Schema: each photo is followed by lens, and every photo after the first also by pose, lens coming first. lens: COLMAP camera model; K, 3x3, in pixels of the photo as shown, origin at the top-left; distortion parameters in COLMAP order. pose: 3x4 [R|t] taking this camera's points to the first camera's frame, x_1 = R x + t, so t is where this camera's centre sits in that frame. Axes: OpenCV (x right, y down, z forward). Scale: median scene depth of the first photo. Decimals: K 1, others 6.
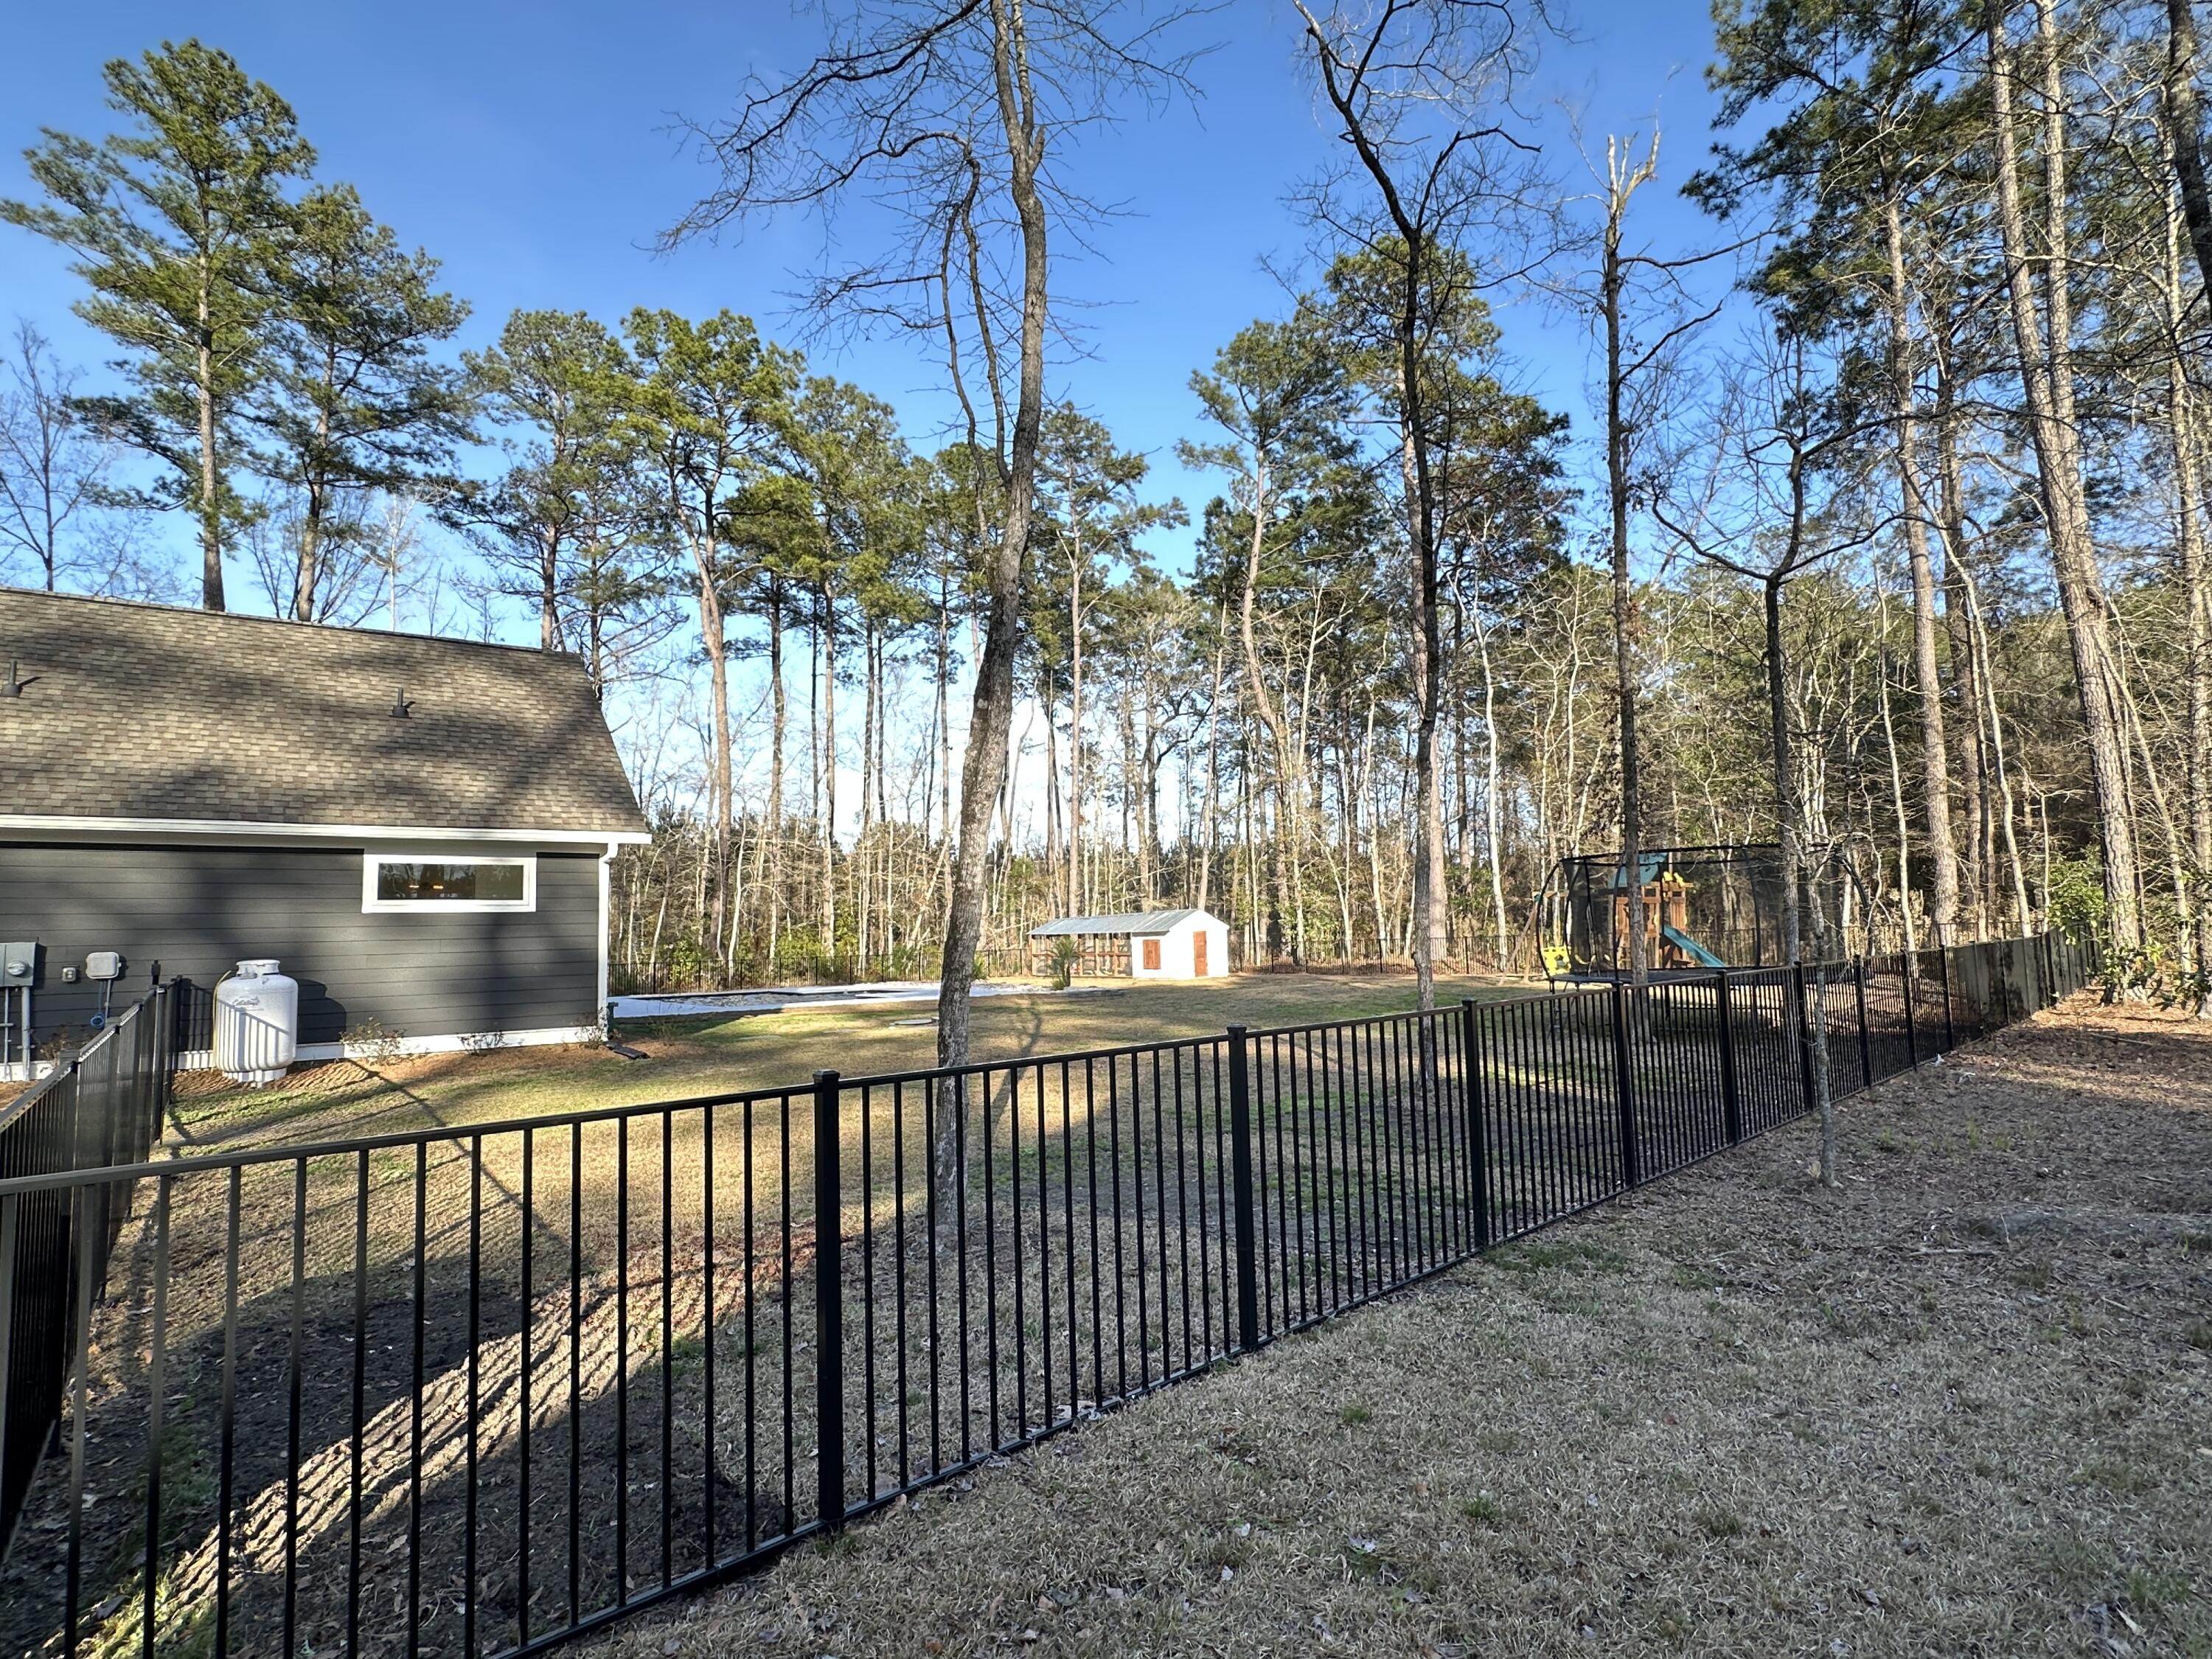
lens RADIAL K [[1150.5, 0, 1106.0], [0, 1150.5, 829.5], [0, 0, 1]] dist [0.000334, -0.000014]
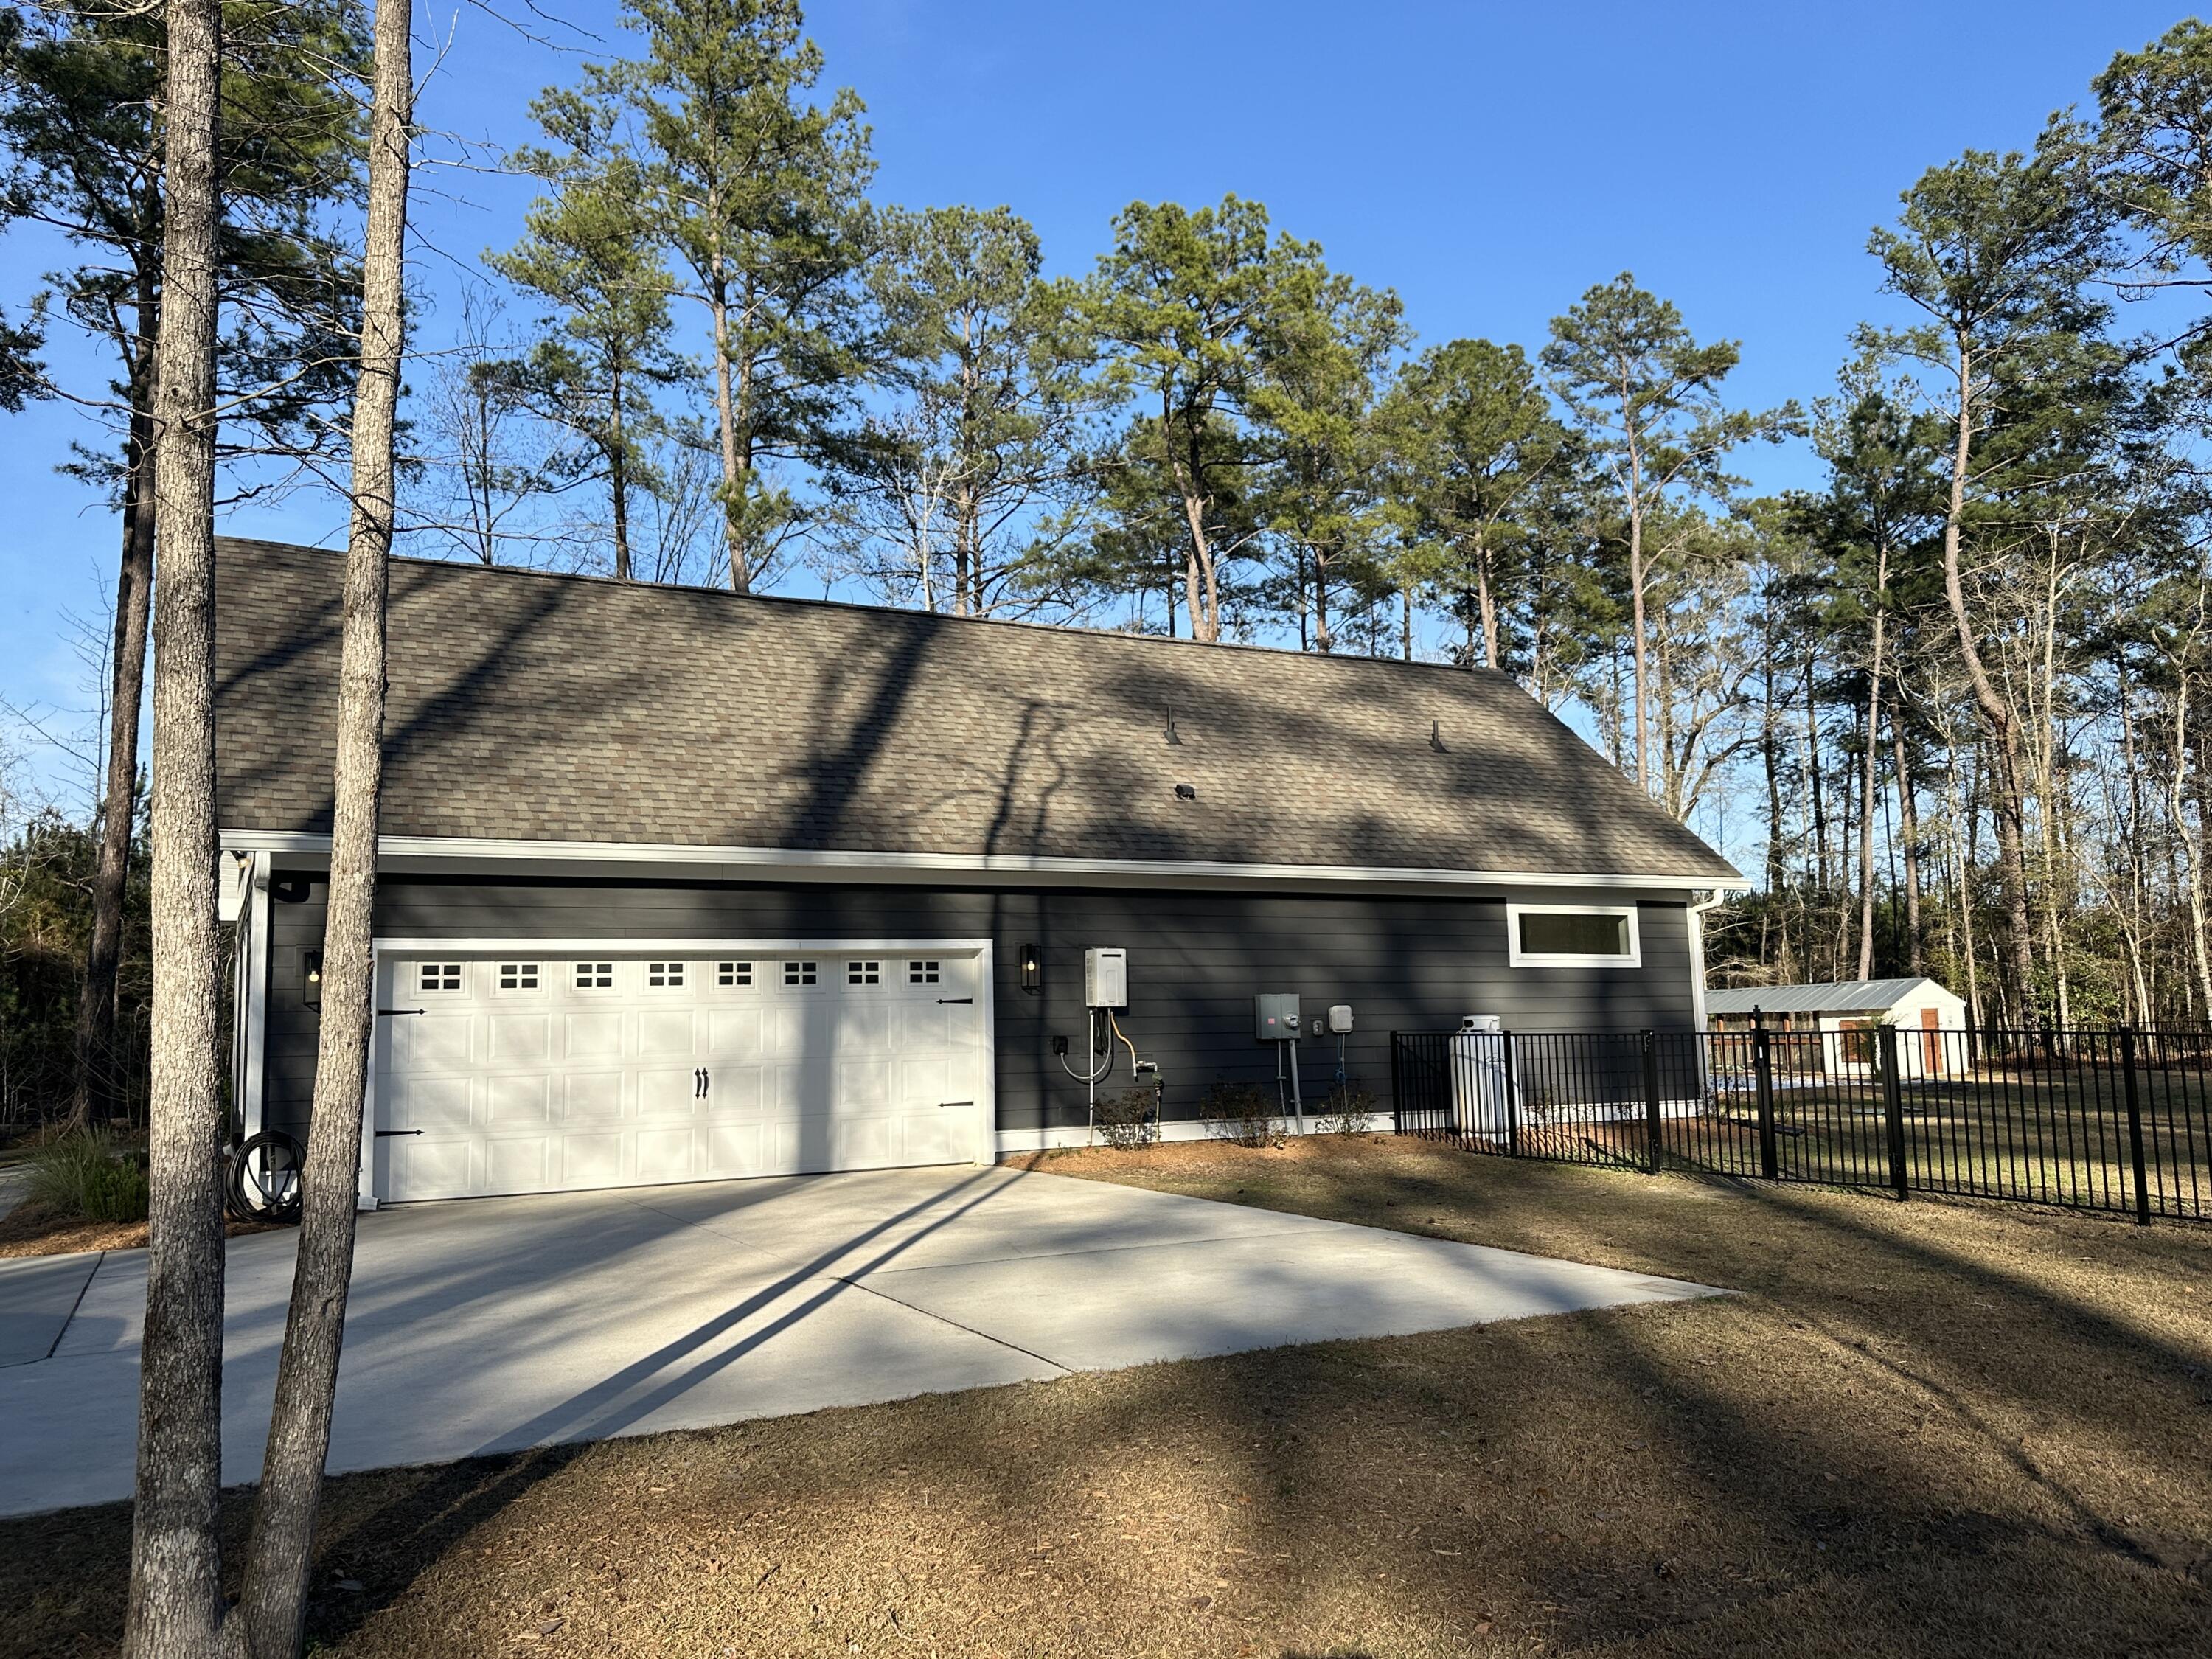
lens RADIAL K [[1714.9, 0, 1106.0], [0, 1714.9, 829.5], [0, 0, 1]] dist [0.031680, -0.006194]
pose [[0.987623, -0.016496, -0.155979, -0.242778], [0.012686, 0.999597, -0.025389, -0.002340], [0.156335, 0.023096, 0.987434, -0.137373]]
